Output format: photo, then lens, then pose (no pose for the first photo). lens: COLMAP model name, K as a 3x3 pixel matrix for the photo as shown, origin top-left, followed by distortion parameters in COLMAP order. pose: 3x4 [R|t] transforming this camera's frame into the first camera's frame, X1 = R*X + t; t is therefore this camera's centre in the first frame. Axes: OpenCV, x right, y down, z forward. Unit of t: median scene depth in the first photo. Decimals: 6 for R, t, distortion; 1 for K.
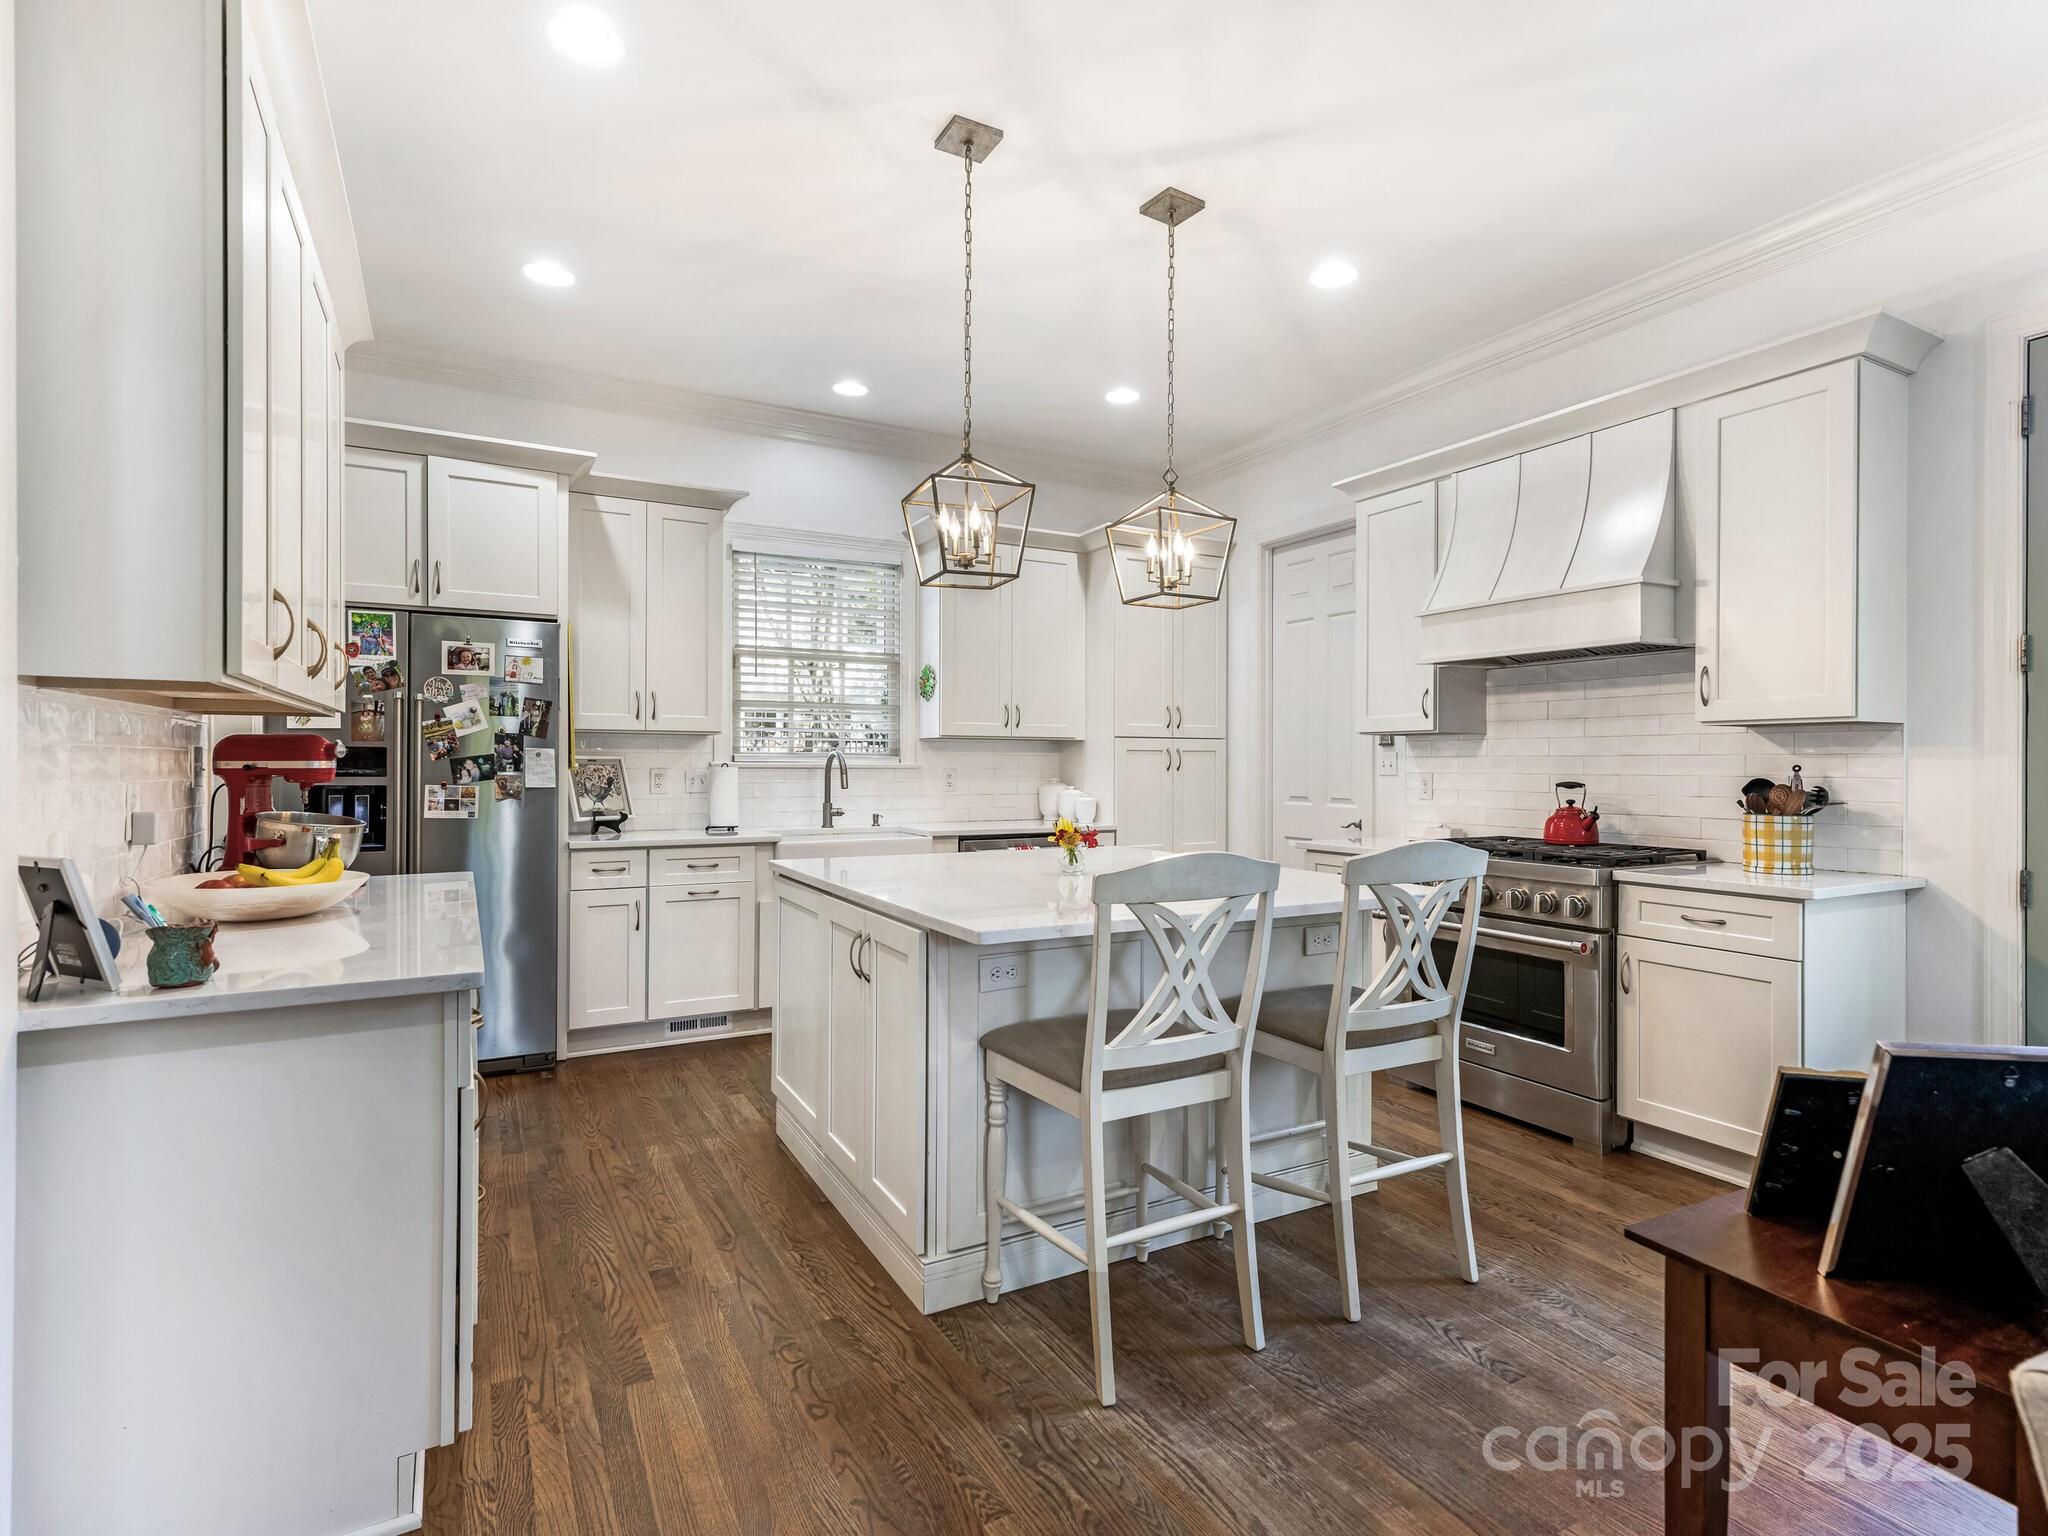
lens RADIAL K [[1041.4, 0, 1028.9], [0, 1041.4, 757.9], [0, 0, 1]] dist [0.004104, 0.001314]
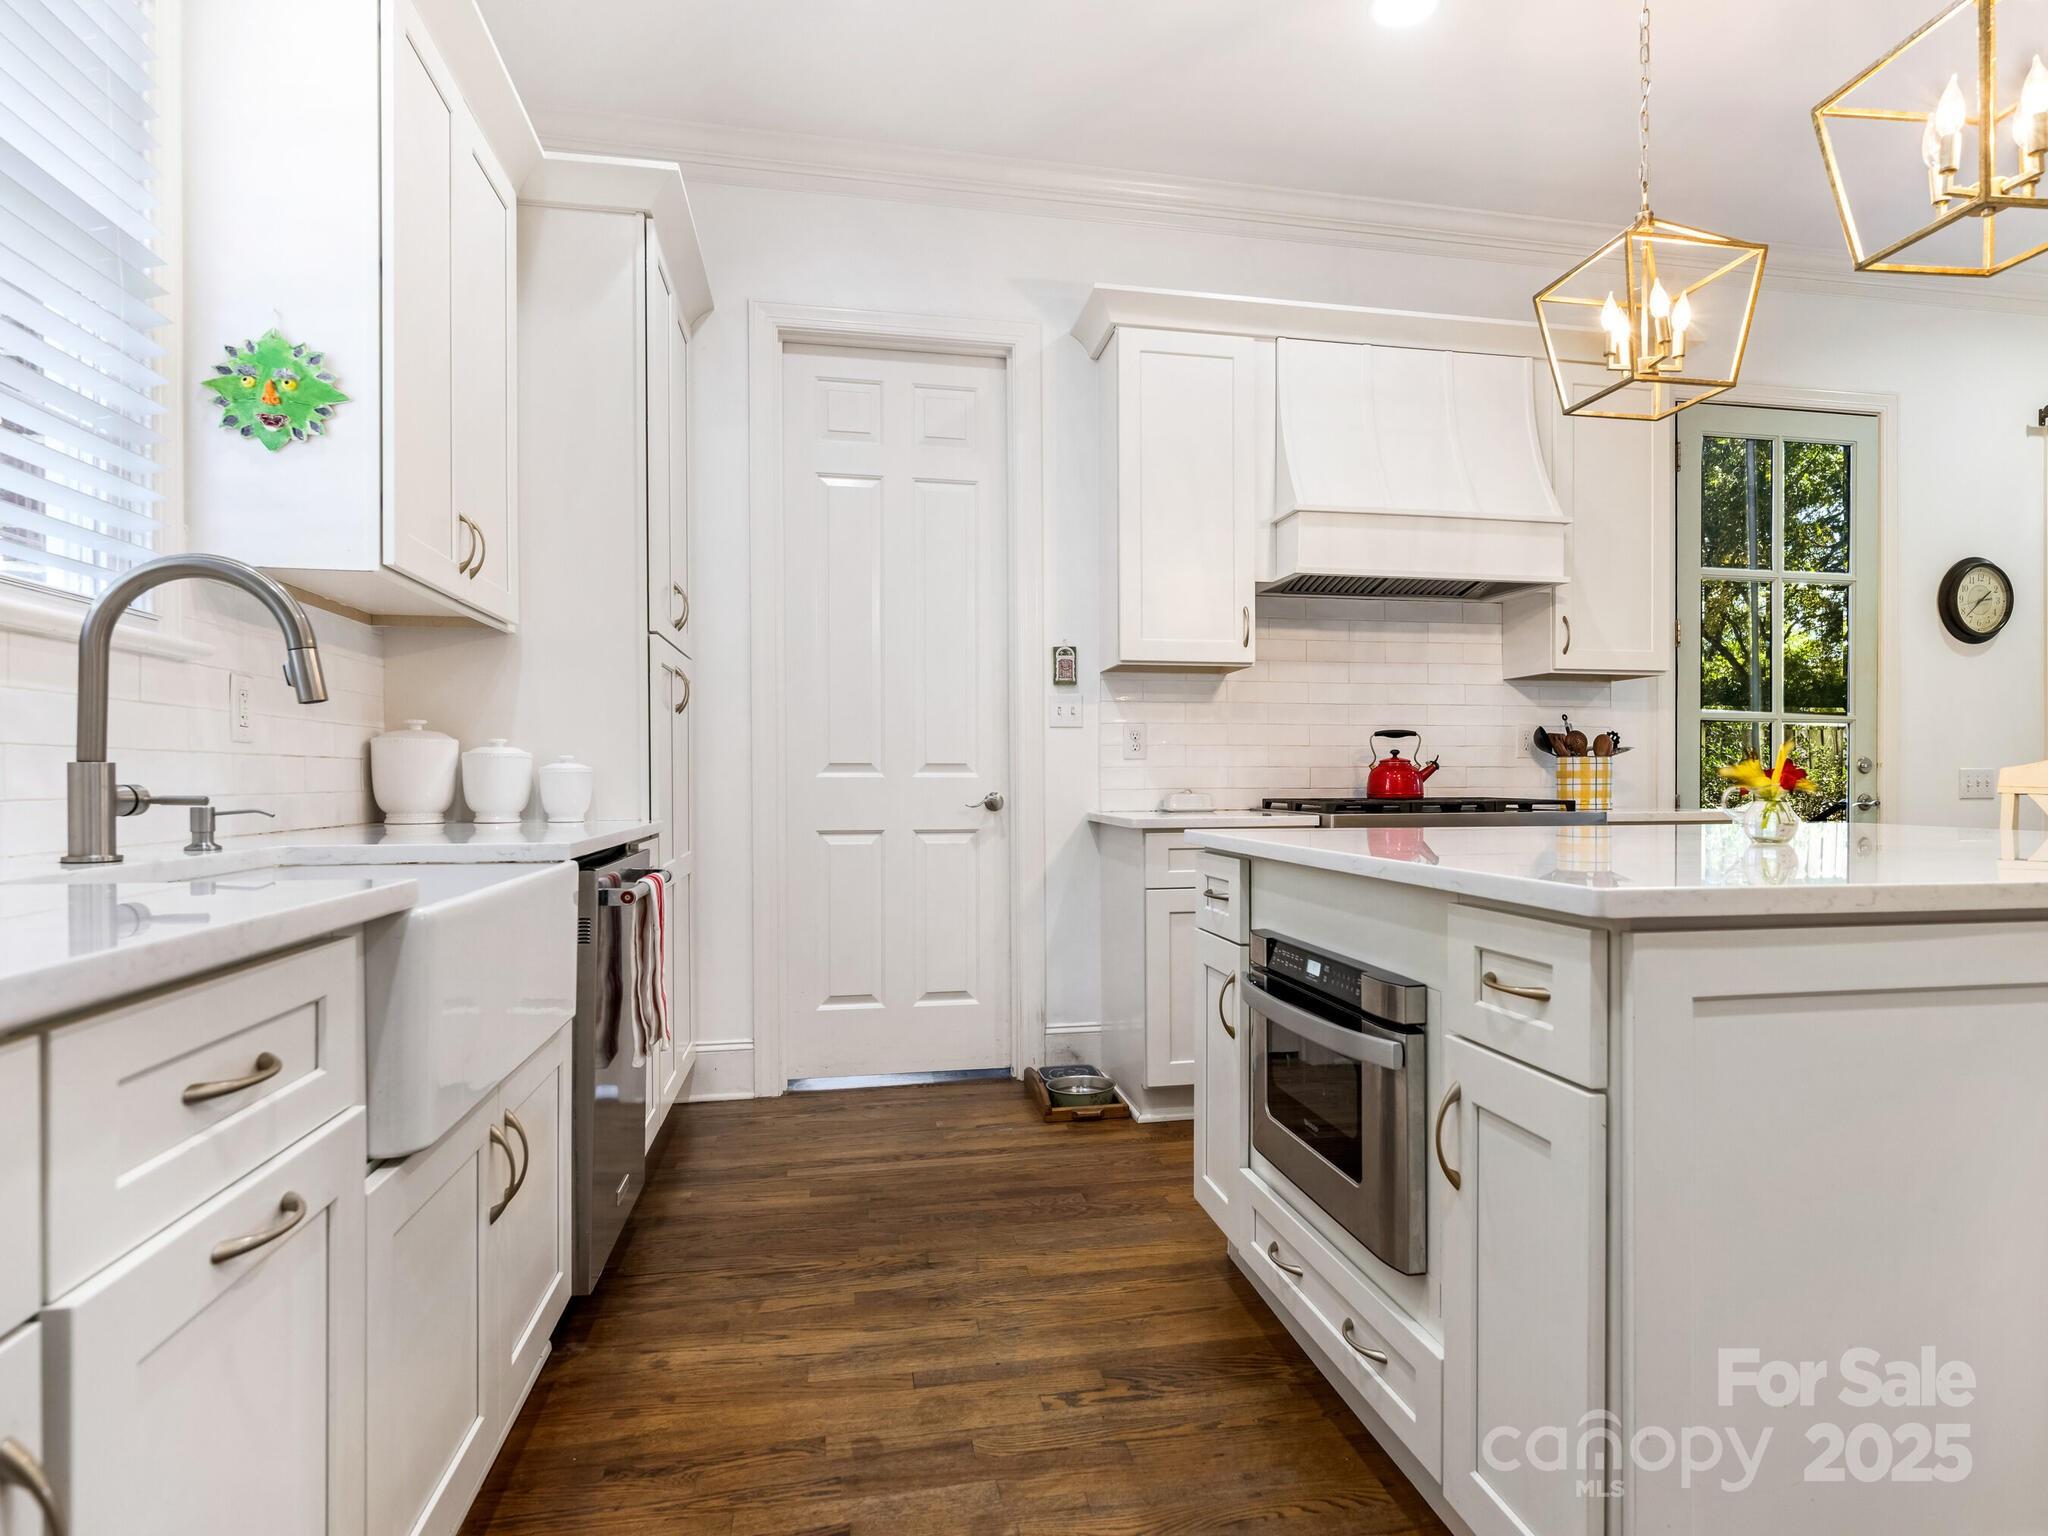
lens RADIAL K [[1115.3, 0, 1228.1], [0, 1115.3, 774.9], [0, 0, 1]] dist [-0.004022, -0.001062]
pose [[0.281283, -0.006856, 0.959600, -0.515050], [-0.004629, 0.999953, 0.008501, 0.062534], [-0.959614, -0.006833, 0.281239, 0.999006]]
